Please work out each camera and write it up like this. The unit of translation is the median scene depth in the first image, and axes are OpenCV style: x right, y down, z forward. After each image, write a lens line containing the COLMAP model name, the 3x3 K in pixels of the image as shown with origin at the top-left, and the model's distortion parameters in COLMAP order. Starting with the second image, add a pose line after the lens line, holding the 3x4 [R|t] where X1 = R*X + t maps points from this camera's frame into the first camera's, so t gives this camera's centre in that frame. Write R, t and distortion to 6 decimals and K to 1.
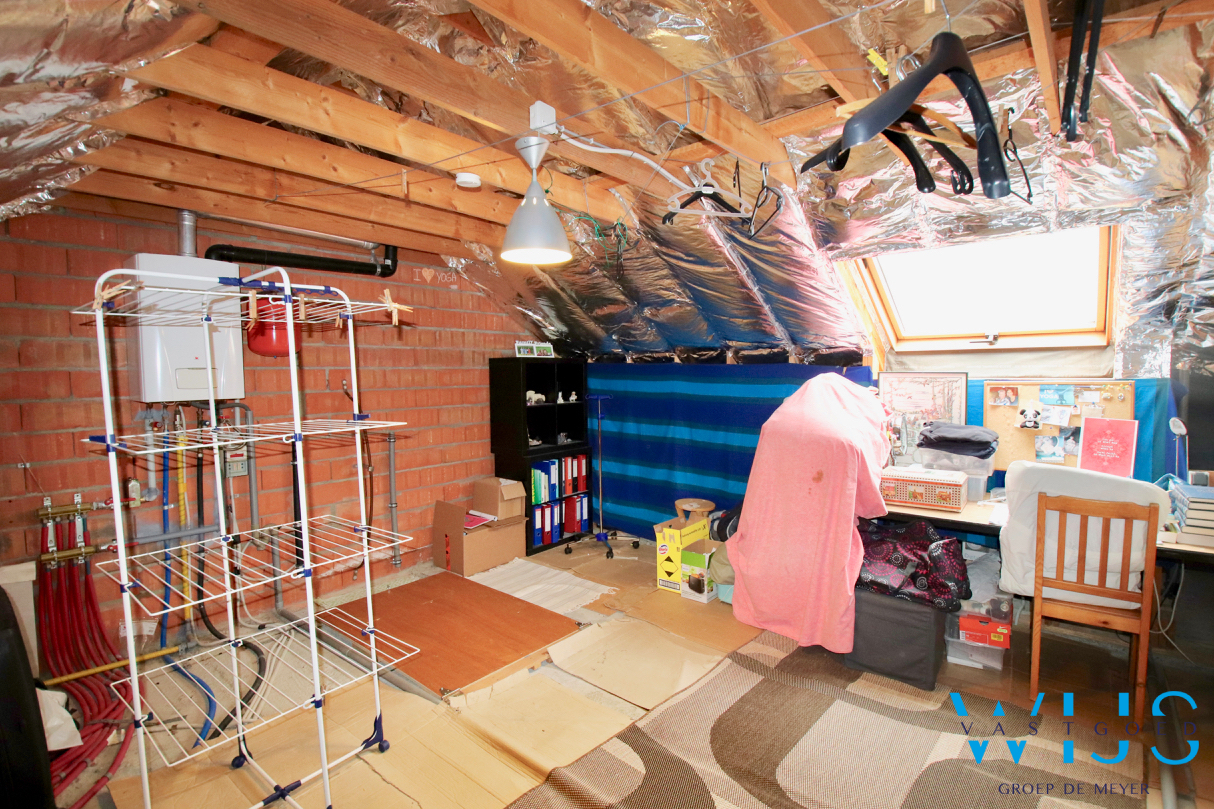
lens RADIAL K [[566.9, 0, 614.1], [0, 566.9, 402.6], [0, 0, 1]] dist [0.022156, -0.029438]
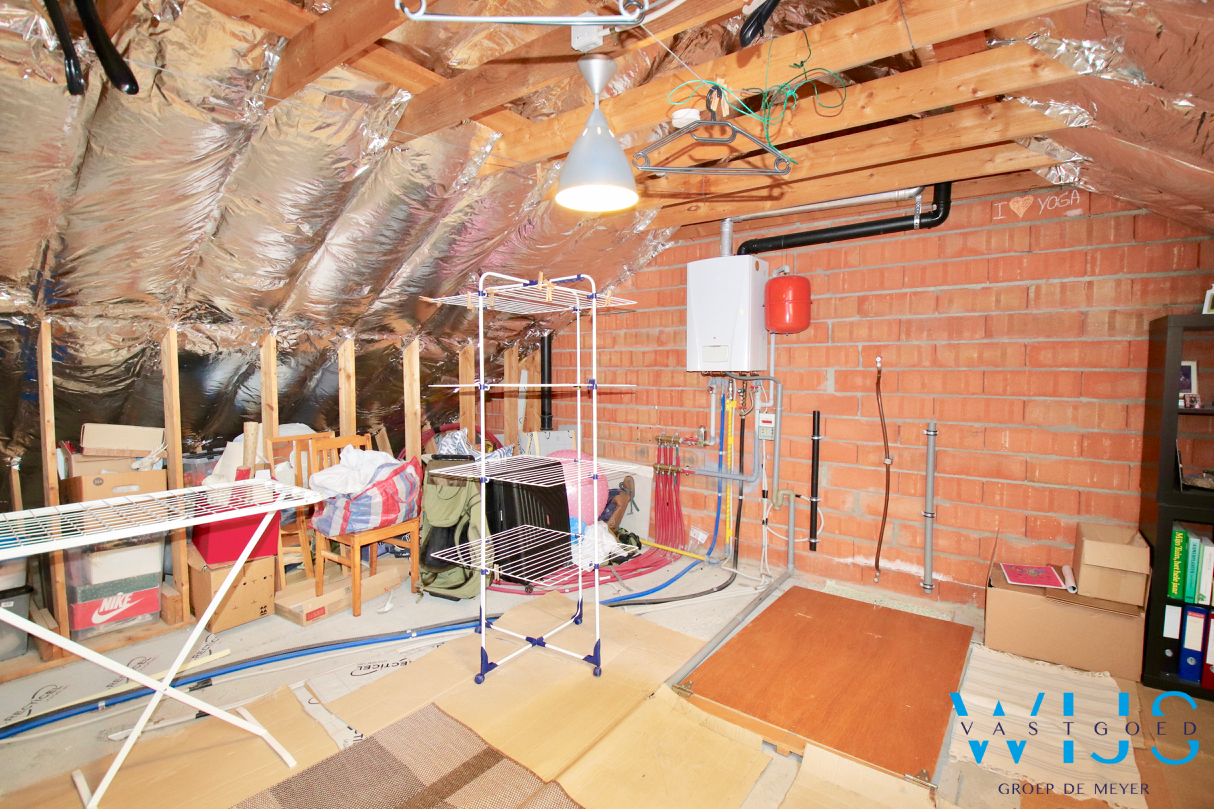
lens RADIAL K [[566.9, 0, 614.1], [0, 566.9, 402.6], [0, 0, 1]] dist [0.022156, -0.029438]
pose [[0.054152, 0.076345, -0.995610, 0.546193], [-0.053923, 0.995842, 0.073429, -0.015714], [0.997076, 0.049709, 0.058044, 0.740976]]
